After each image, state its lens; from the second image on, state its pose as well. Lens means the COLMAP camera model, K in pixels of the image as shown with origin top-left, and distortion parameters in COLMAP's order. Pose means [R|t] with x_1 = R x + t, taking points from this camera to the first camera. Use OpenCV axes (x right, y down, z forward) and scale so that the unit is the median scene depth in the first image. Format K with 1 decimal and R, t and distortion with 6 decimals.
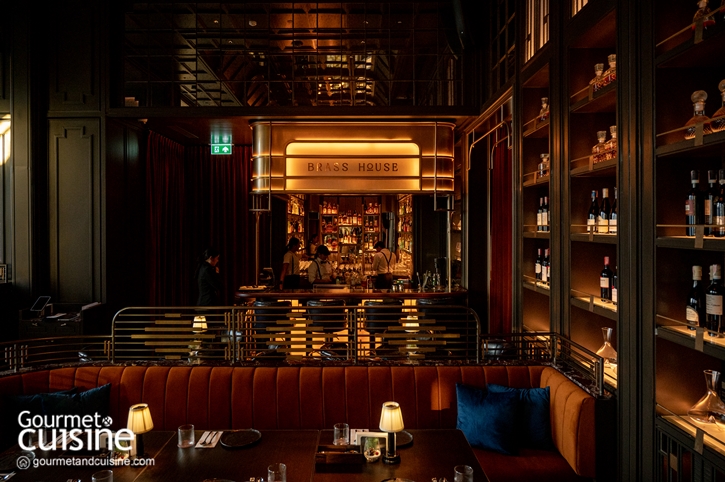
lens RADIAL K [[492.1, 0, 349.8], [0, 492.1, 223.6], [0, 0, 1]] dist [-0.006187, -0.001994]
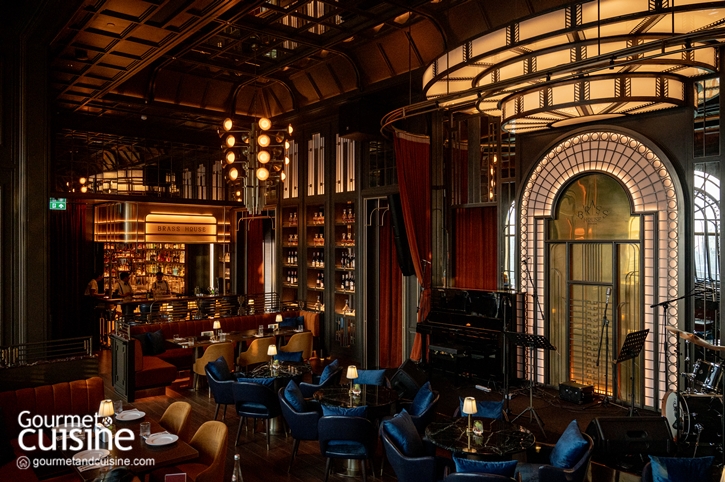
lens RADIAL K [[572.3, 0, 362.2], [0, 572.3, 241.6], [0, 0, 1]] dist [-0.003412, -0.001639]
pose [[0.757168, 0.005251, 0.653200, -0.869187], [-0.007327, 0.999973, 0.000454, -0.074460], [-0.653180, -0.005130, 0.757186, -1.031072]]
